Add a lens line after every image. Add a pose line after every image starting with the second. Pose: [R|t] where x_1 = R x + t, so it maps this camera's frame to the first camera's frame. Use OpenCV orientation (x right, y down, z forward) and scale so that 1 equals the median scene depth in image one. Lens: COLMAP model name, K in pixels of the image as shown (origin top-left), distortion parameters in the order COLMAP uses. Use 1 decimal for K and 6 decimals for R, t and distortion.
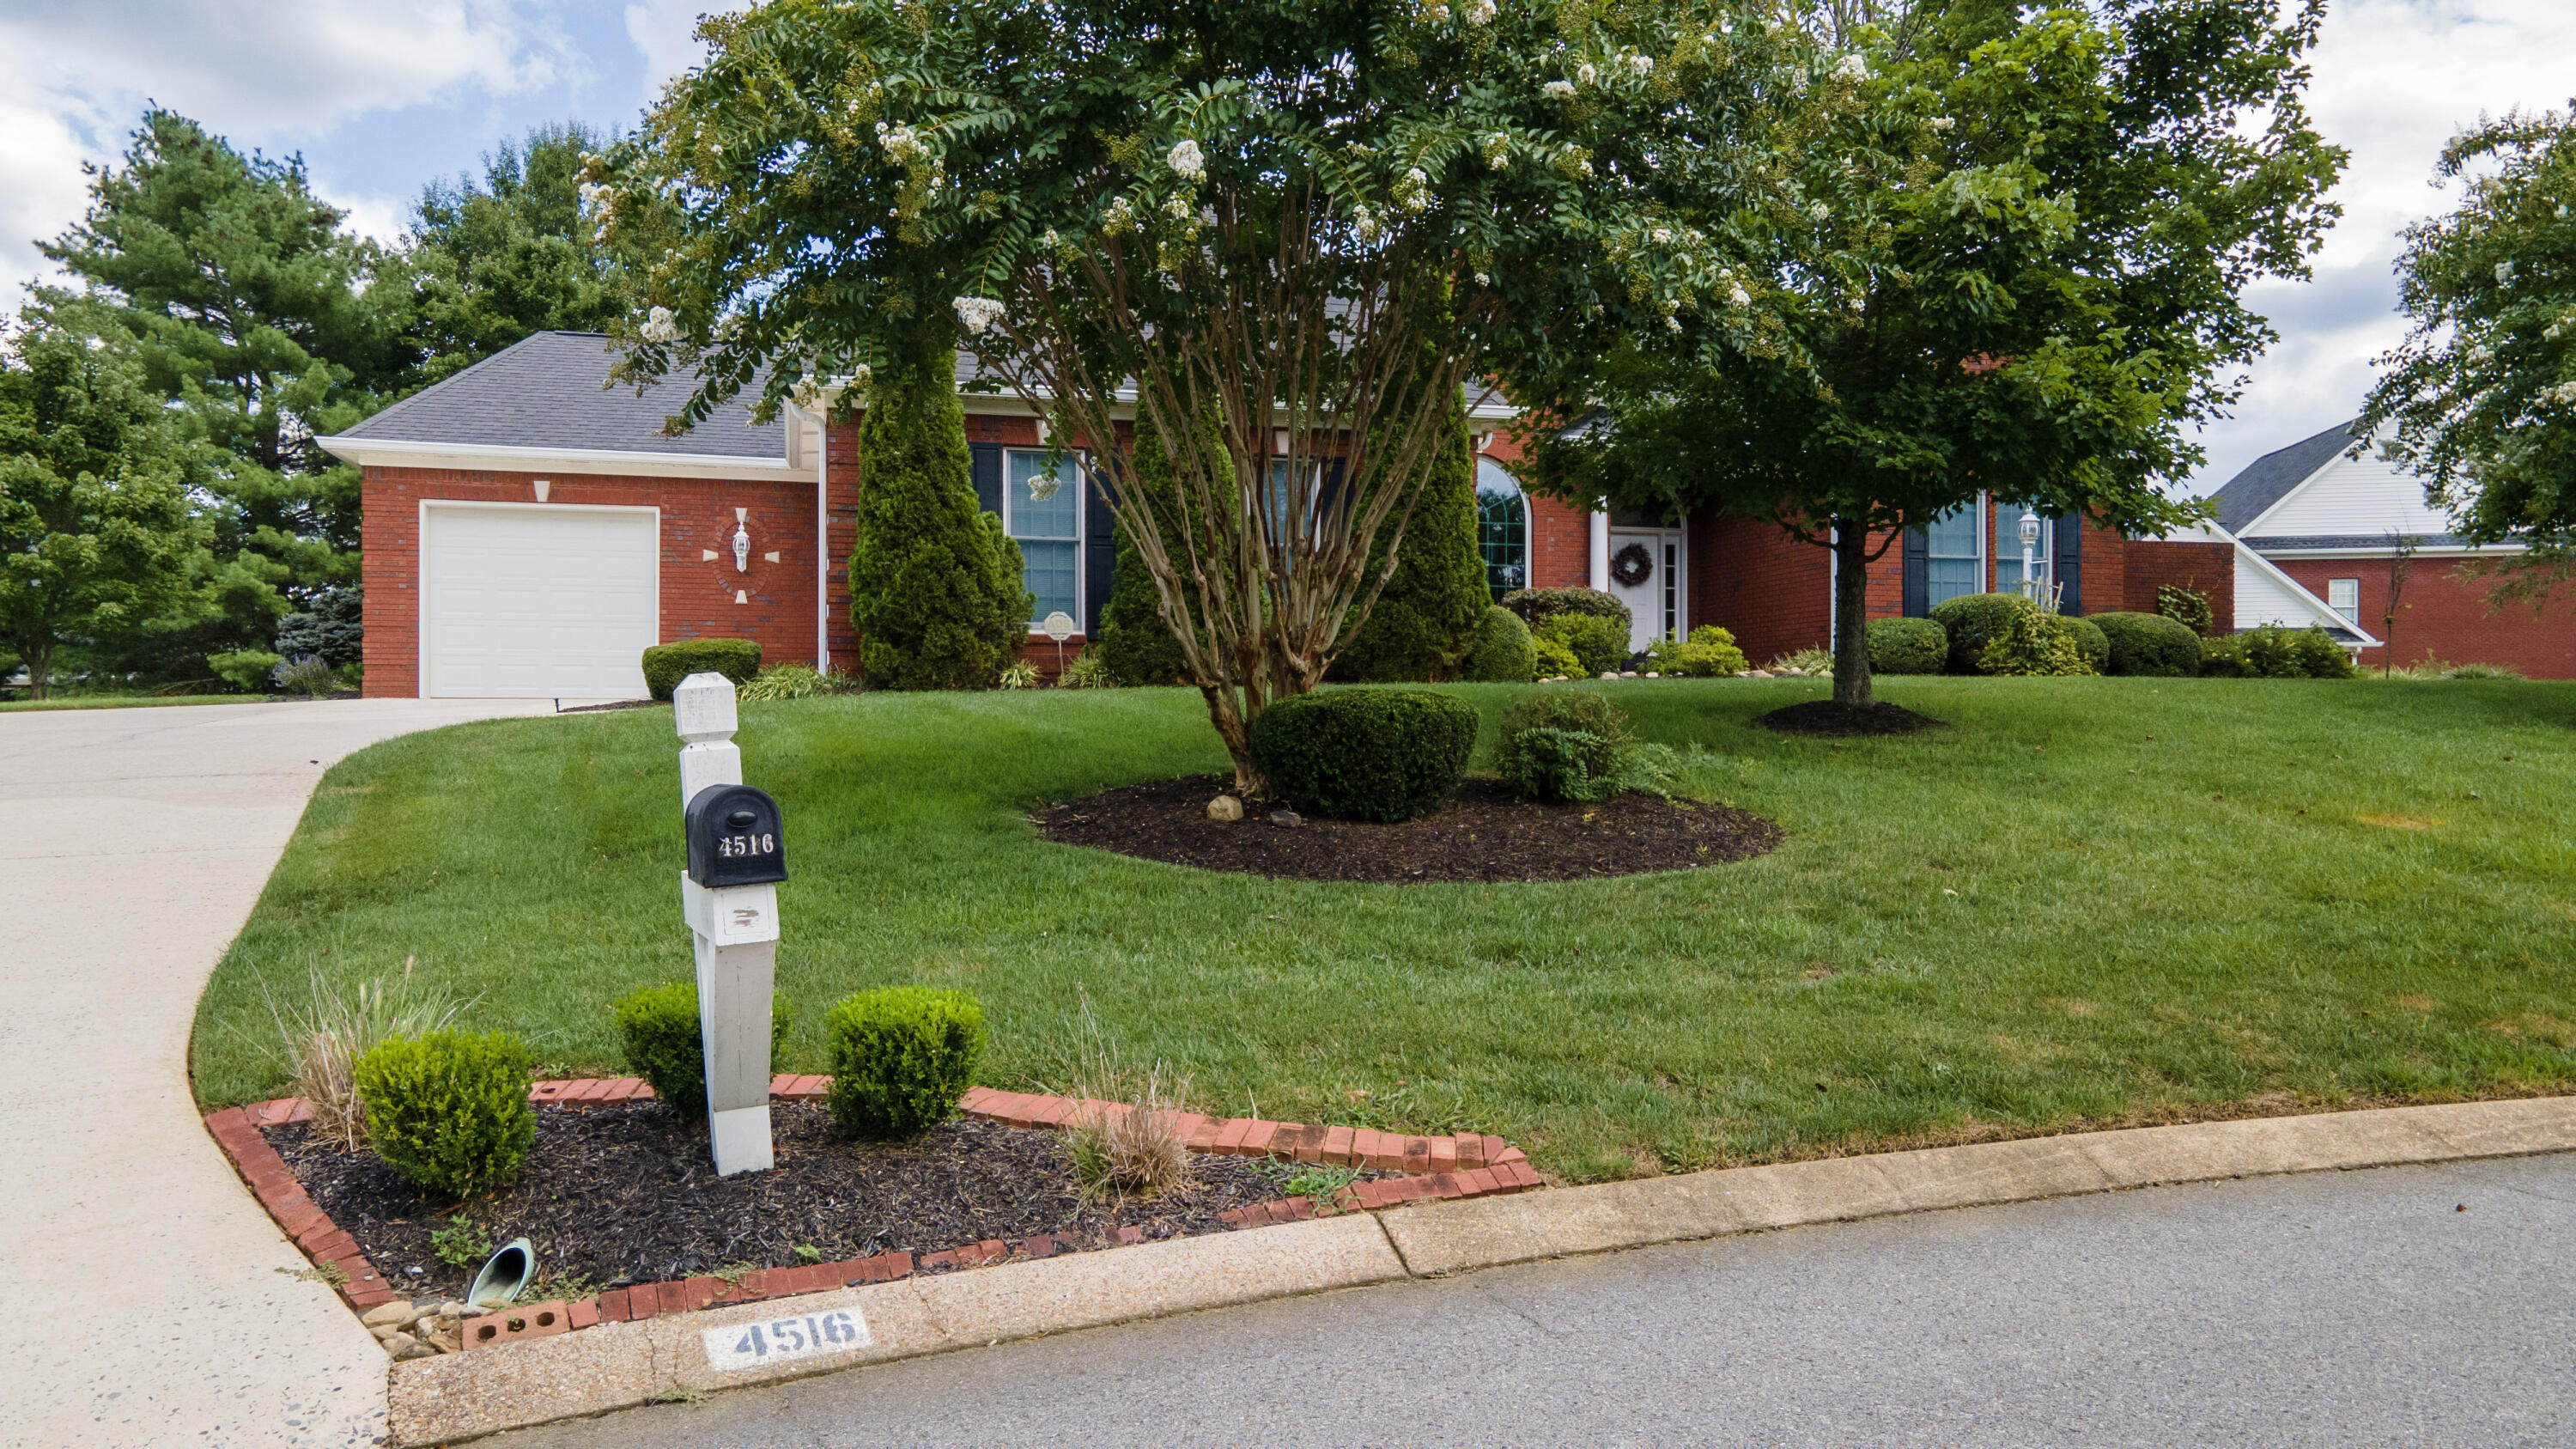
lens RADIAL K [[1868.7, 0, 1288.0], [0, 1868.7, 724.5], [0, 0, 1]] dist [0.028599, 0.006868]
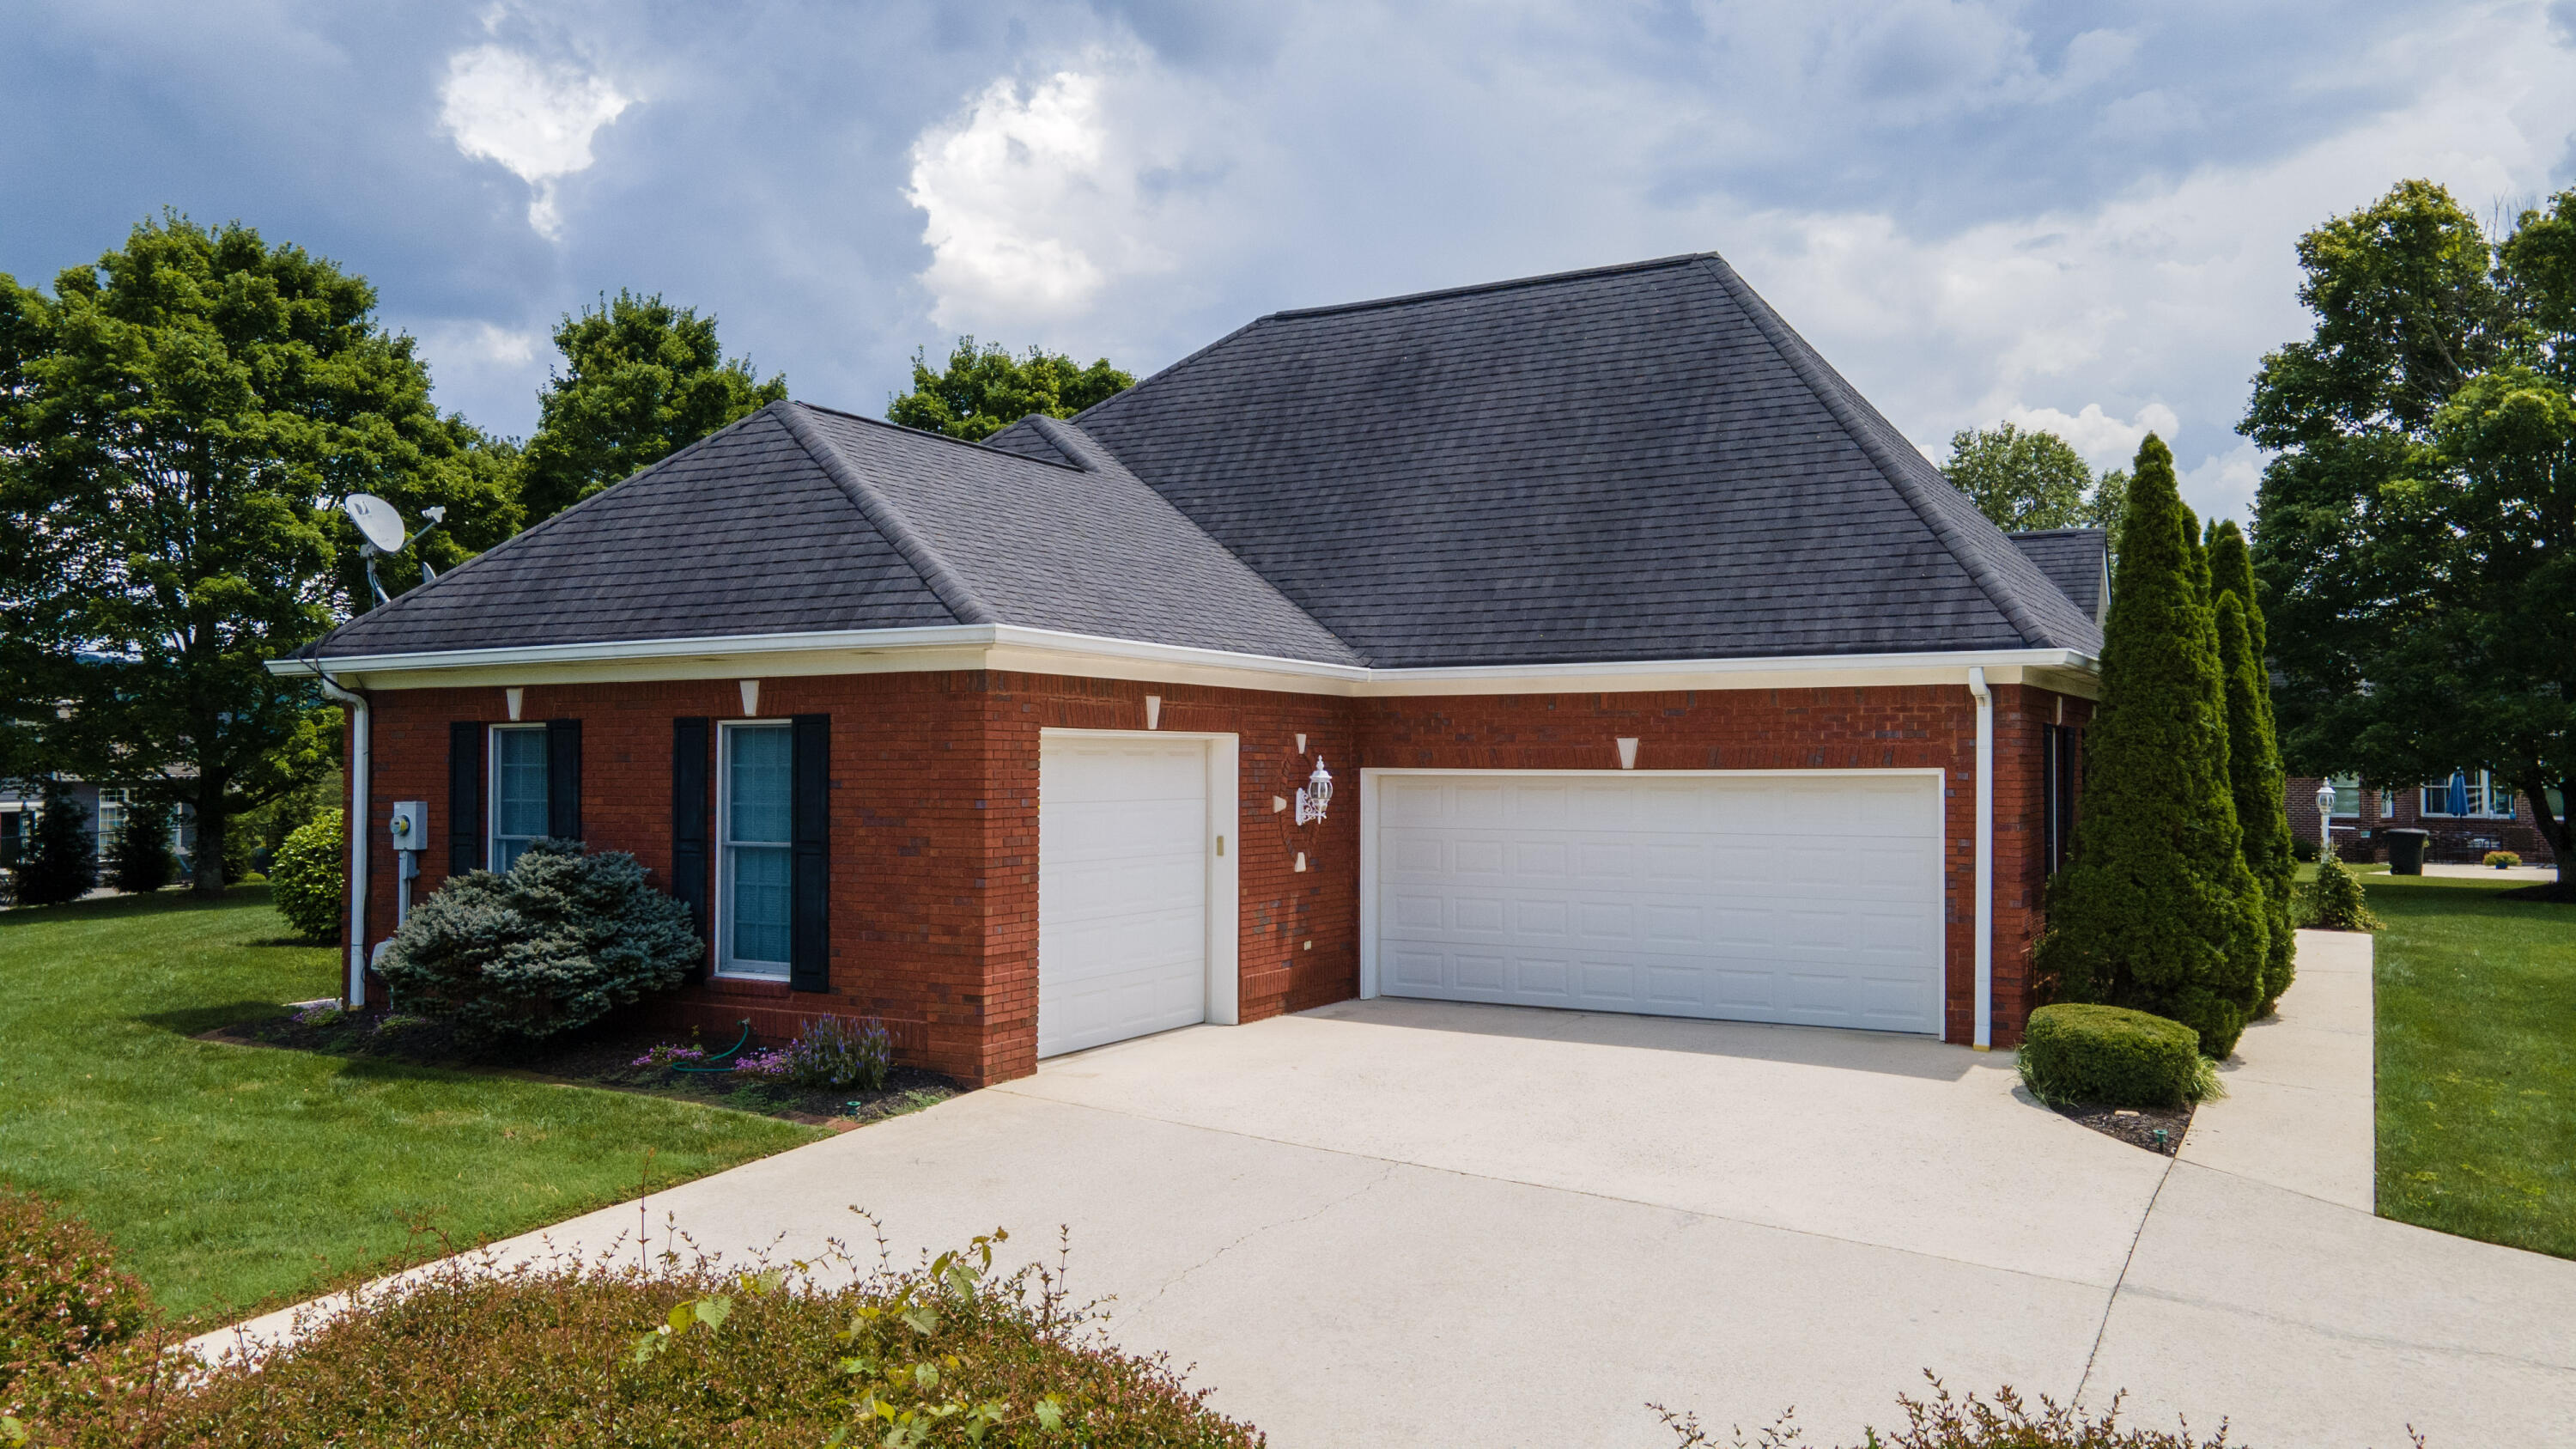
lens RADIAL K [[1868.7, 0, 1288.0], [0, 1868.7, 724.5], [0, 0, 1]] dist [0.028599, 0.006868]
pose [[0.718082, 0.015586, 0.695784, -0.797699], [0.001863, 0.999703, -0.024317, -0.105484], [-0.695956, 0.018758, 0.717839, 0.528524]]
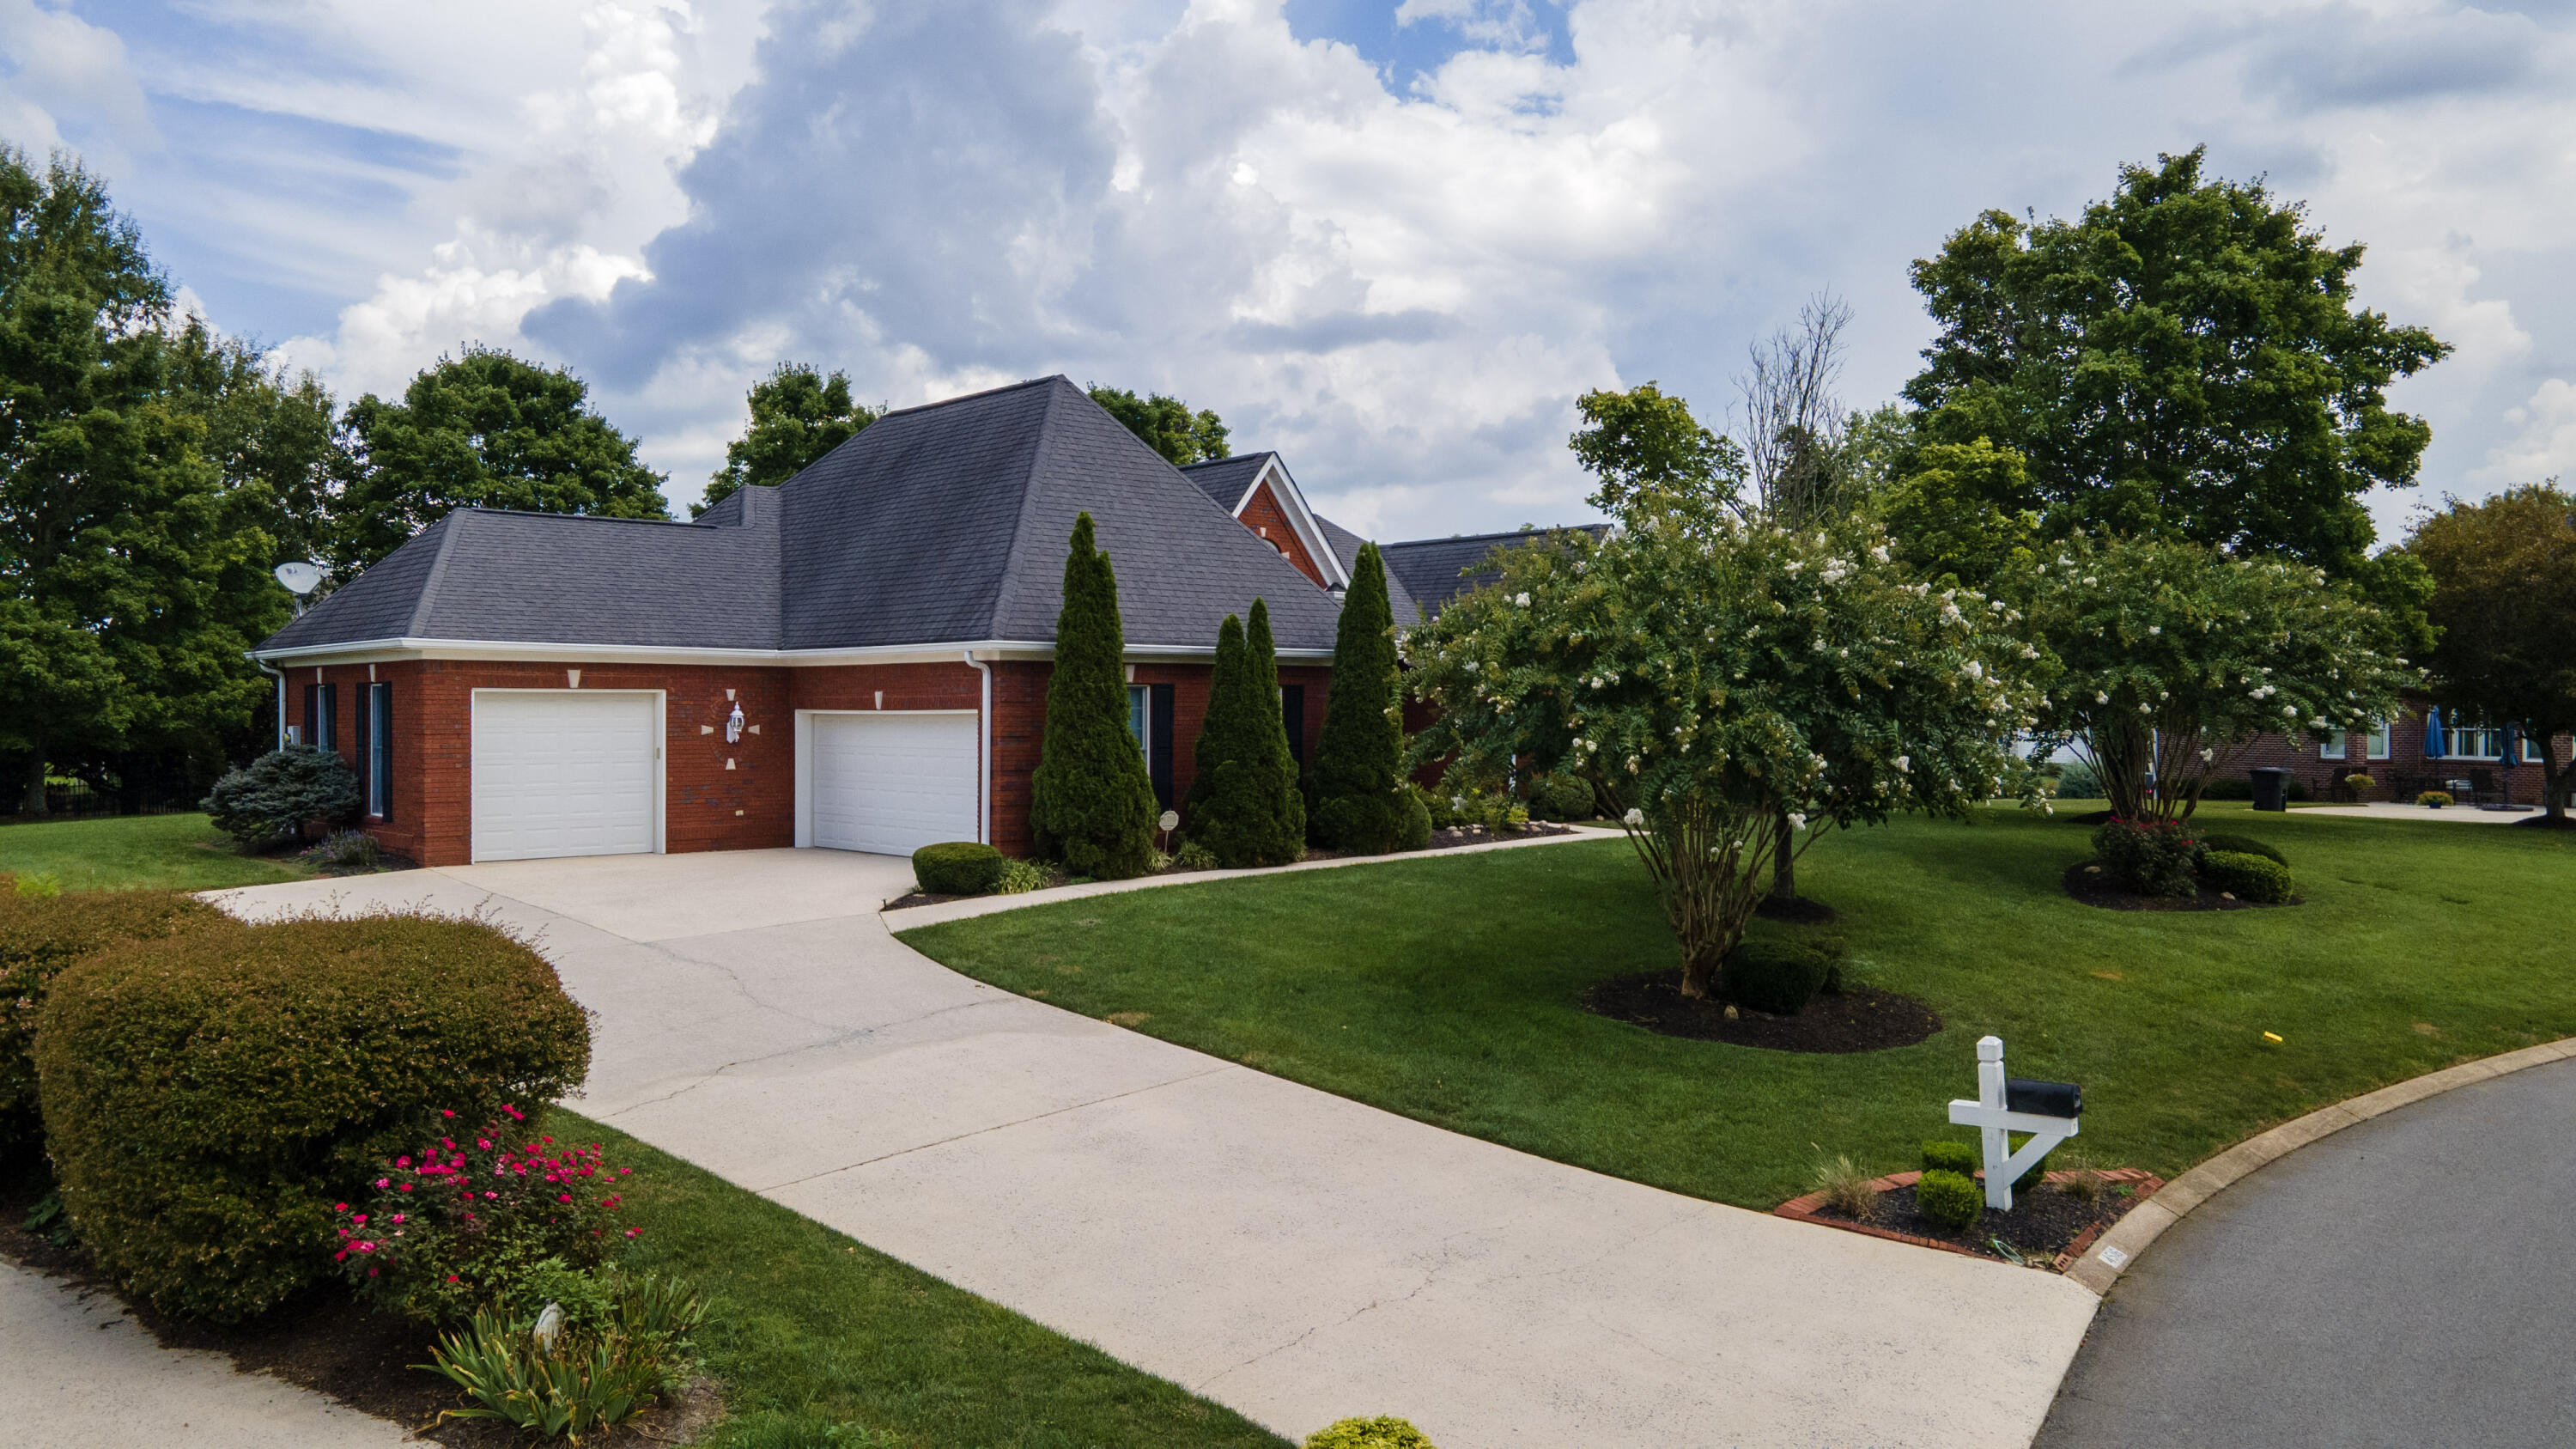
lens RADIAL K [[1868.7, 0, 1288.0], [0, 1868.7, 724.5], [0, 0, 1]] dist [0.028599, 0.006868]
pose [[0.902105, -0.002859, 0.431507, -0.500707], [0.000240, 0.999981, 0.006125, -0.103578], [-0.431516, -0.005422, 0.902089, -0.223310]]
